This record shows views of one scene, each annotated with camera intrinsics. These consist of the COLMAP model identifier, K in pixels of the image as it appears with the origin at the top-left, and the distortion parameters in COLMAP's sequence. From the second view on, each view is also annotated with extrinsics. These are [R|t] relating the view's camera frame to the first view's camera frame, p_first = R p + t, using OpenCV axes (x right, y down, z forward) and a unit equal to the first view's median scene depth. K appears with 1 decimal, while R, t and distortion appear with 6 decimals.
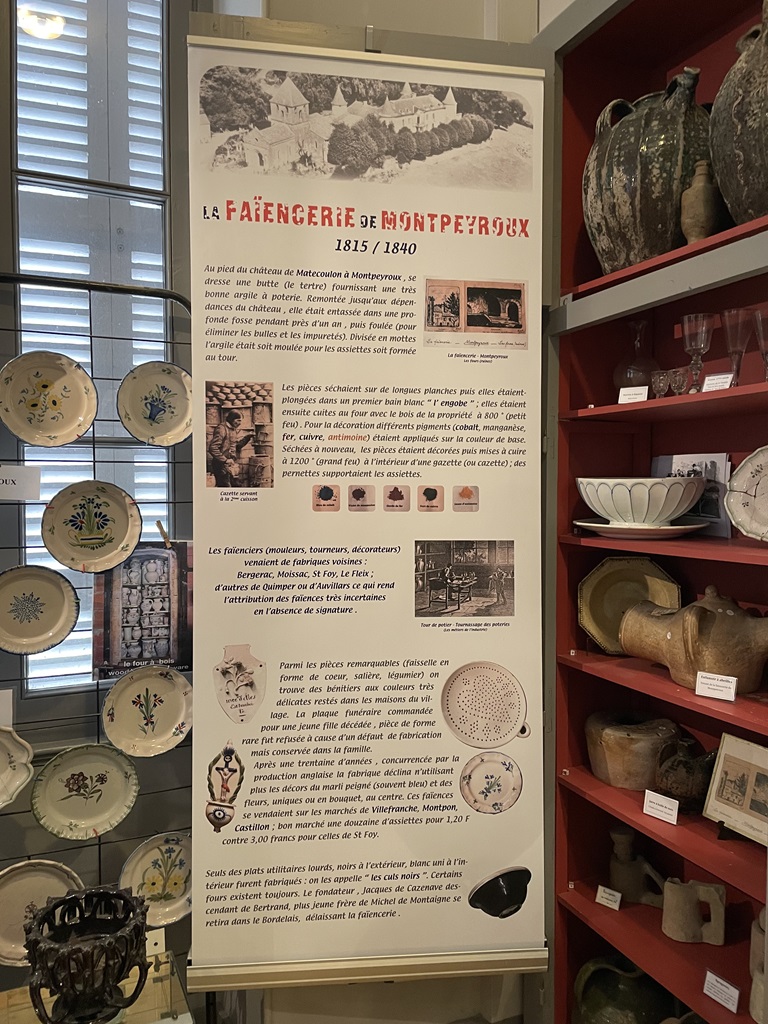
lens RADIAL K [[778.1, 0, 383.9], [0, 778.1, 508.1], [0, 0, 1]] dist [0.059718, -0.002579]
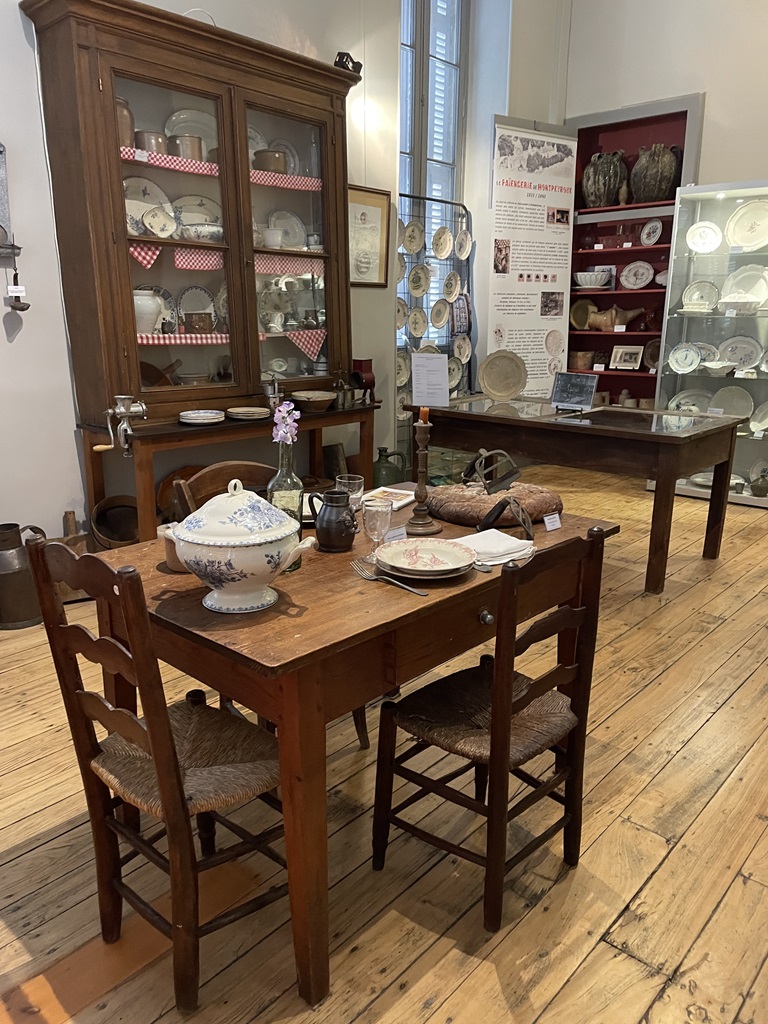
lens RADIAL K [[778.1, 0, 379.4], [0, 778.1, 513.5], [0, 0, 1]] dist [0.059718, -0.002579]
pose [[0.904419, -0.108195, 0.412699, -2.049331], [0.016885, 0.975630, 0.218772, 0.220752], [-0.426312, -0.190893, 0.884205, -1.819682]]
